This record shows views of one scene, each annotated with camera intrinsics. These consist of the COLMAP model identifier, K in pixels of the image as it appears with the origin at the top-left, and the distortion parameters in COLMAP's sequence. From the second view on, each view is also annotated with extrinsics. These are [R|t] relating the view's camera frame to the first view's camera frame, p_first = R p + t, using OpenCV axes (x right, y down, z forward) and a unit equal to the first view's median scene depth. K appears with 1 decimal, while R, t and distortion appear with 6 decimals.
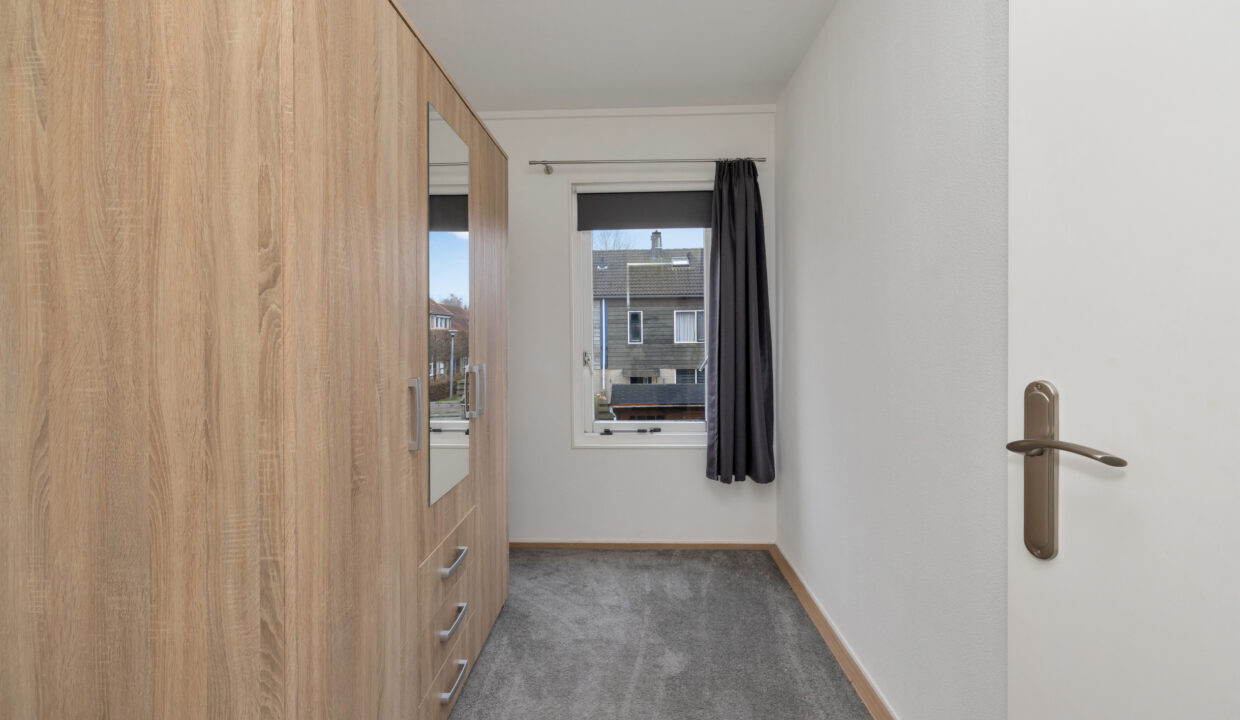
lens RADIAL K [[549.9, 0, 611.8], [0, 549.9, 394.6], [0, 0, 1]] dist [0.000294, -0.000454]
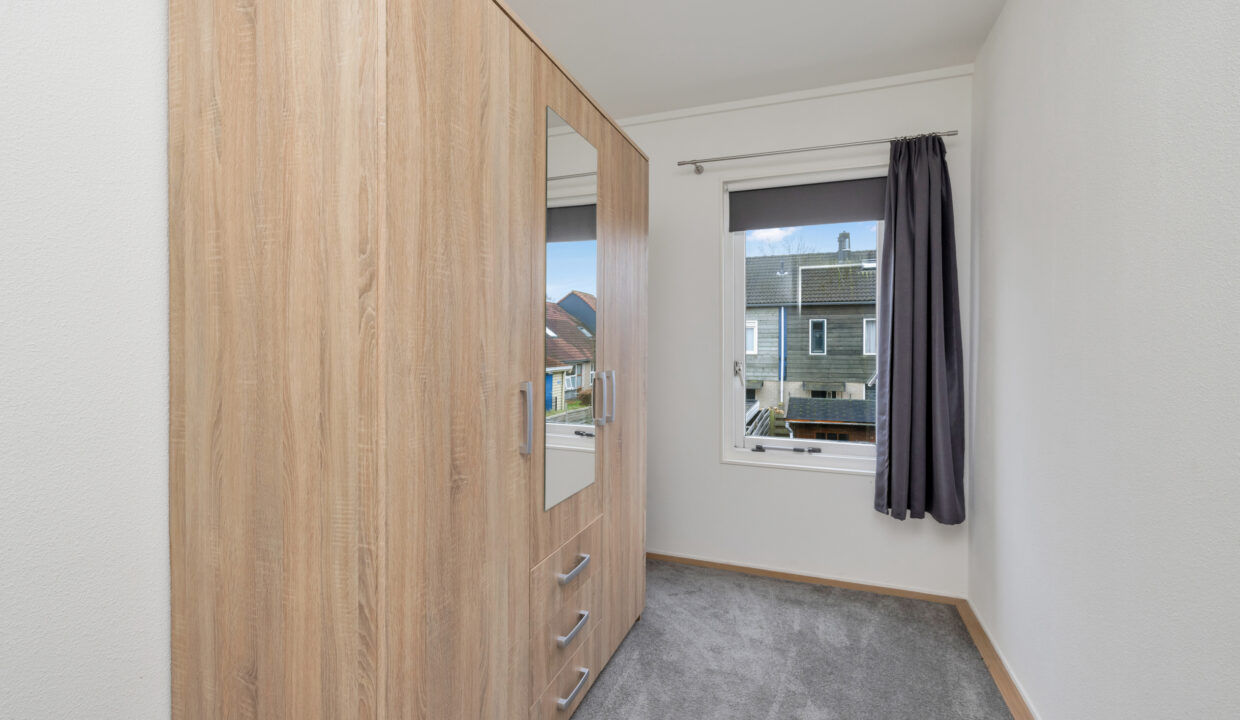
lens RADIAL K [[549.9, 0, 611.8], [0, 549.9, 394.6], [0, 0, 1]] dist [0.000294, -0.000454]
pose [[0.945789, 0.041684, -0.322094, 0.149823], [-0.047059, 0.998852, -0.008915, -0.007398], [0.321353, 0.023589, 0.946666, 0.131484]]
